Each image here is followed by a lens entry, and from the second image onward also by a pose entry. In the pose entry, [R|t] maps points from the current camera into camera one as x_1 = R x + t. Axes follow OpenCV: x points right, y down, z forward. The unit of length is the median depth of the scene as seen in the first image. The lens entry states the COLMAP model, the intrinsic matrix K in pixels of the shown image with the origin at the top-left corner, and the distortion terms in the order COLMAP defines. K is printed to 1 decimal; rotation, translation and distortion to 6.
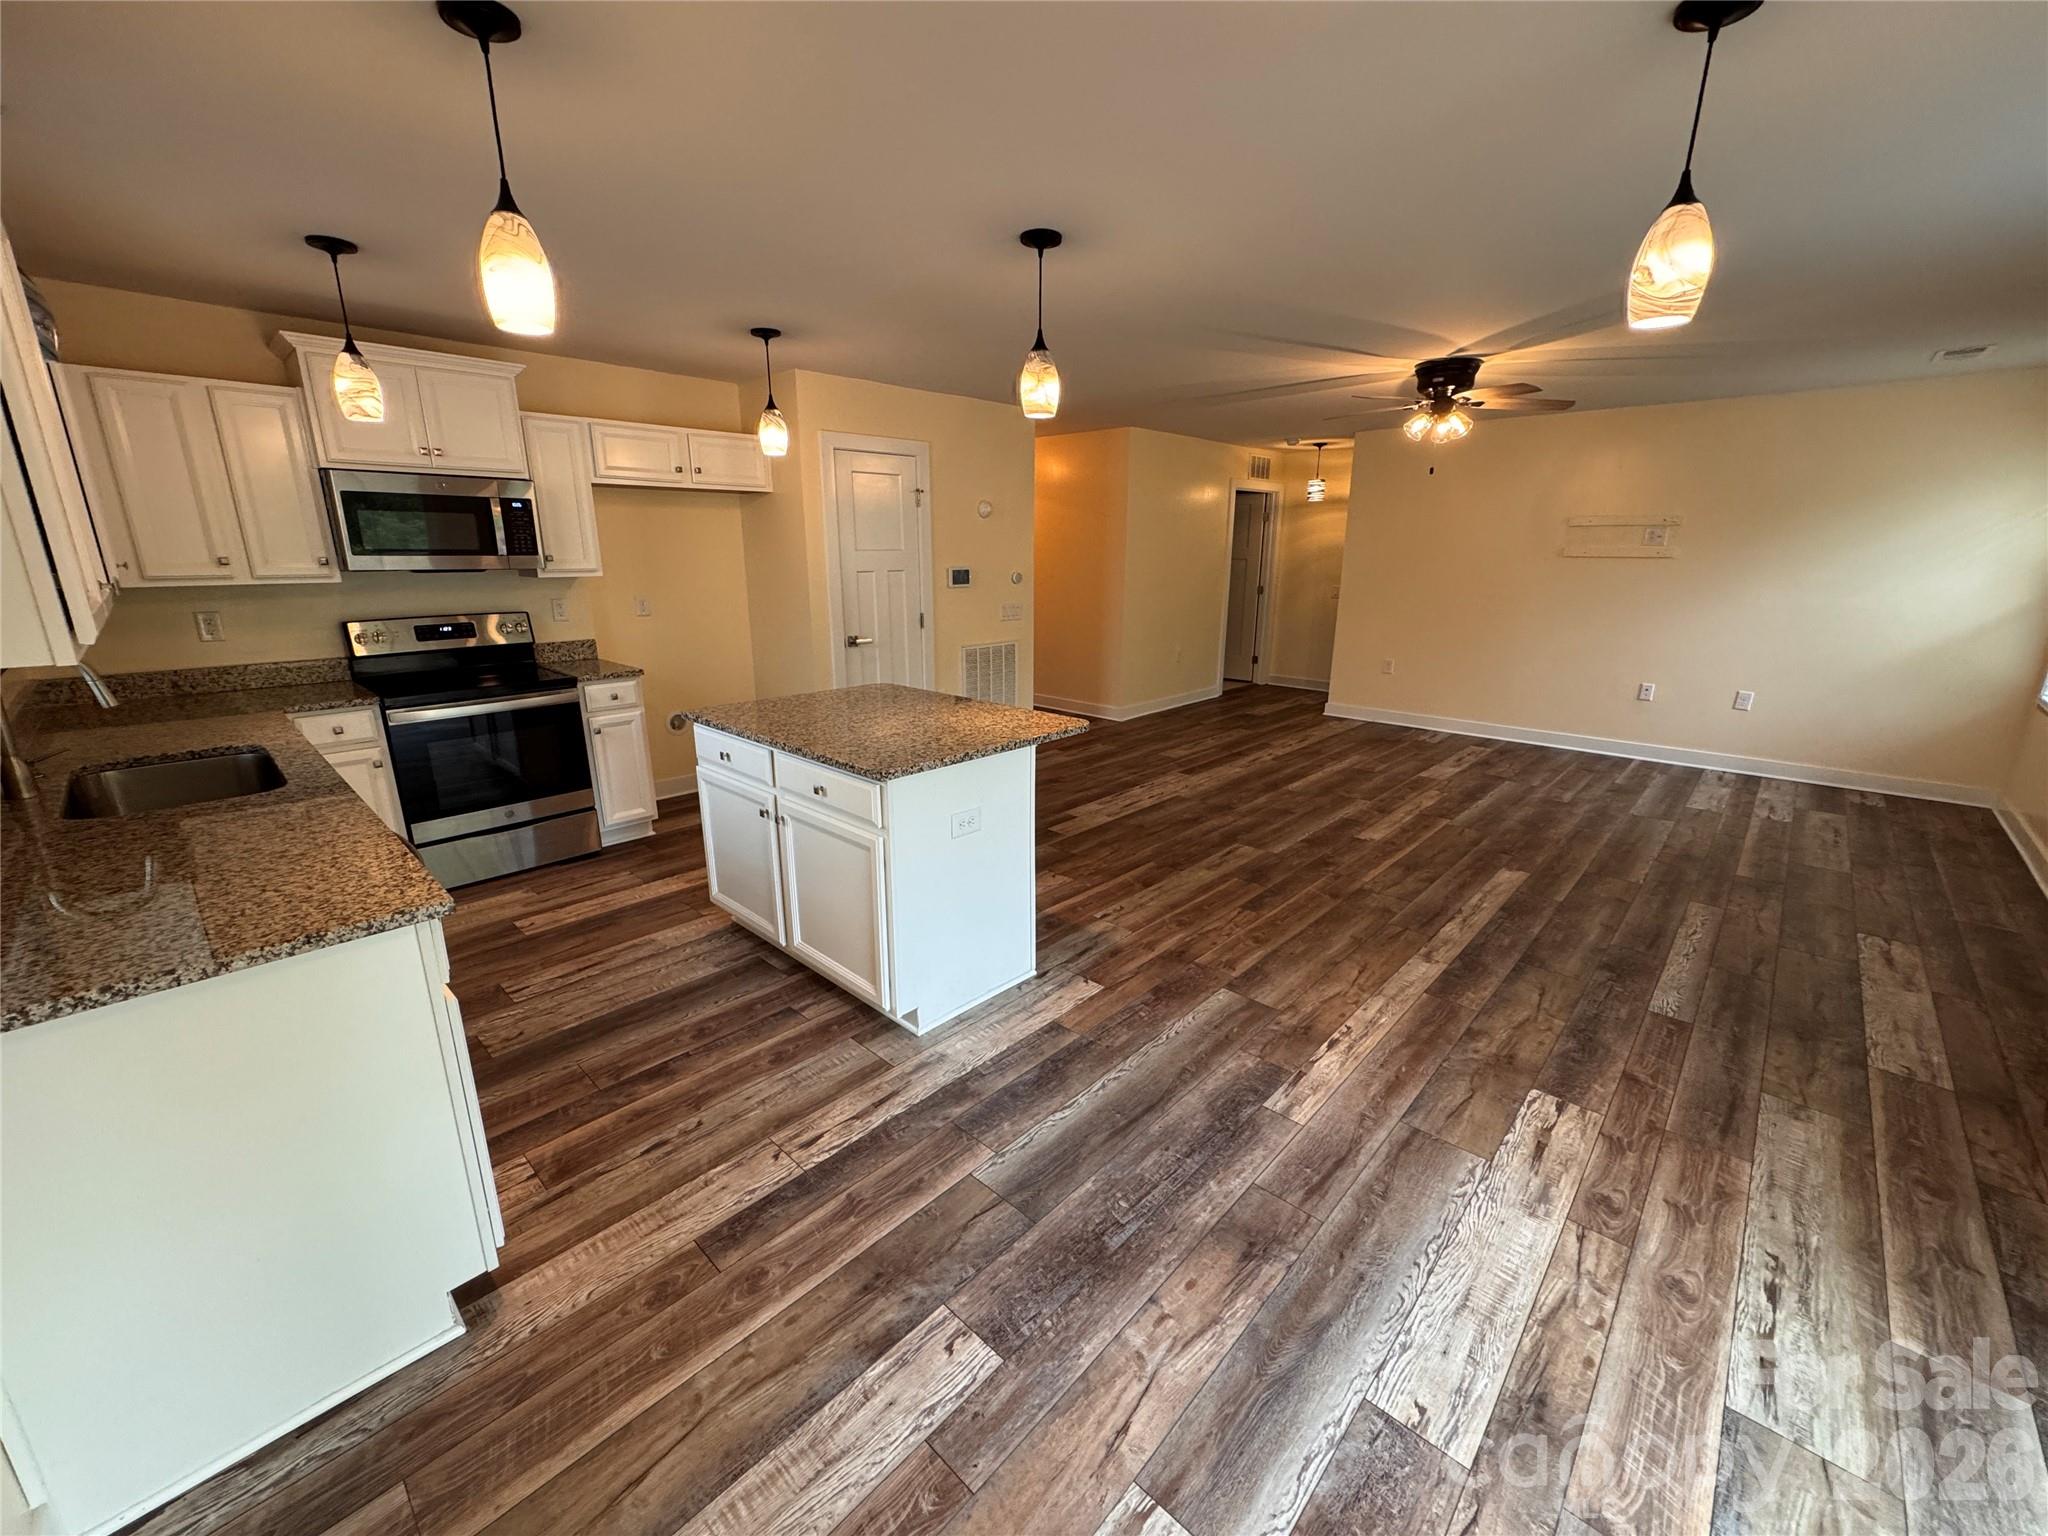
lens RADIAL K [[814.7, 0, 1024.0], [0, 814.7, 768.0], [0, 0, 1]] dist [-0.001019, 0.000028]
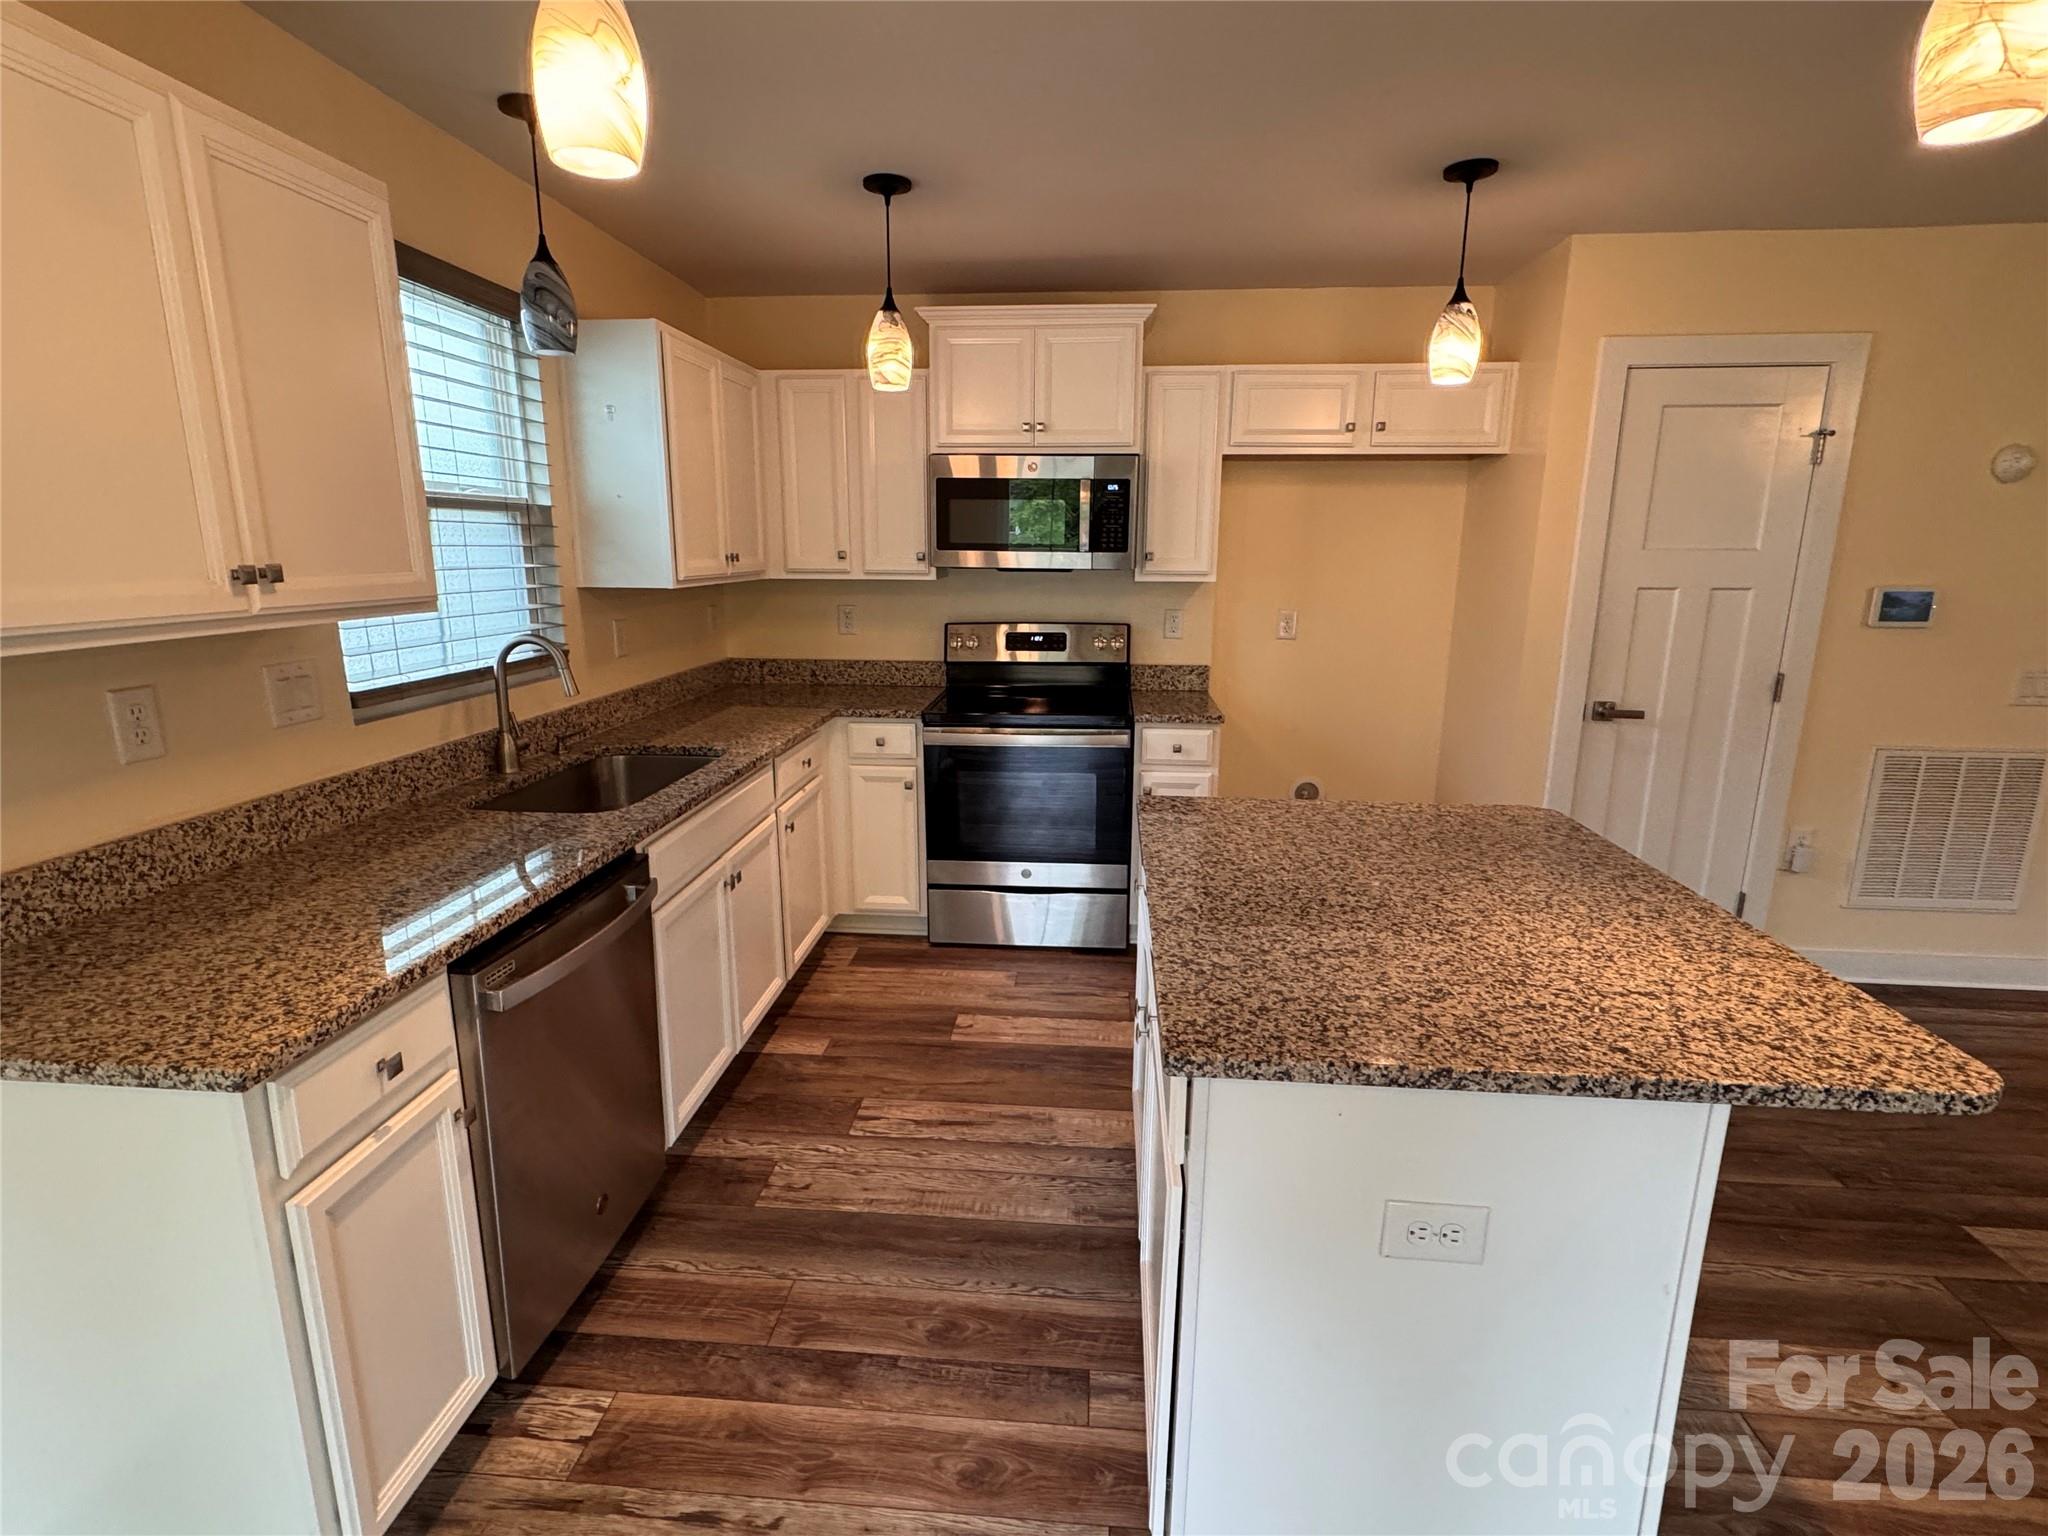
lens RADIAL K [[1000.0, 0, 1019.1], [0, 1000.0, 770.4], [0, 0, 1]] dist [-0.001529, 0.000826]
pose [[0.623897, 0.173029, -0.762111, 0.097162], [-0.208479, 0.976692, 0.051077, -0.097283], [0.753186, 0.127018, 0.645428, 0.379701]]
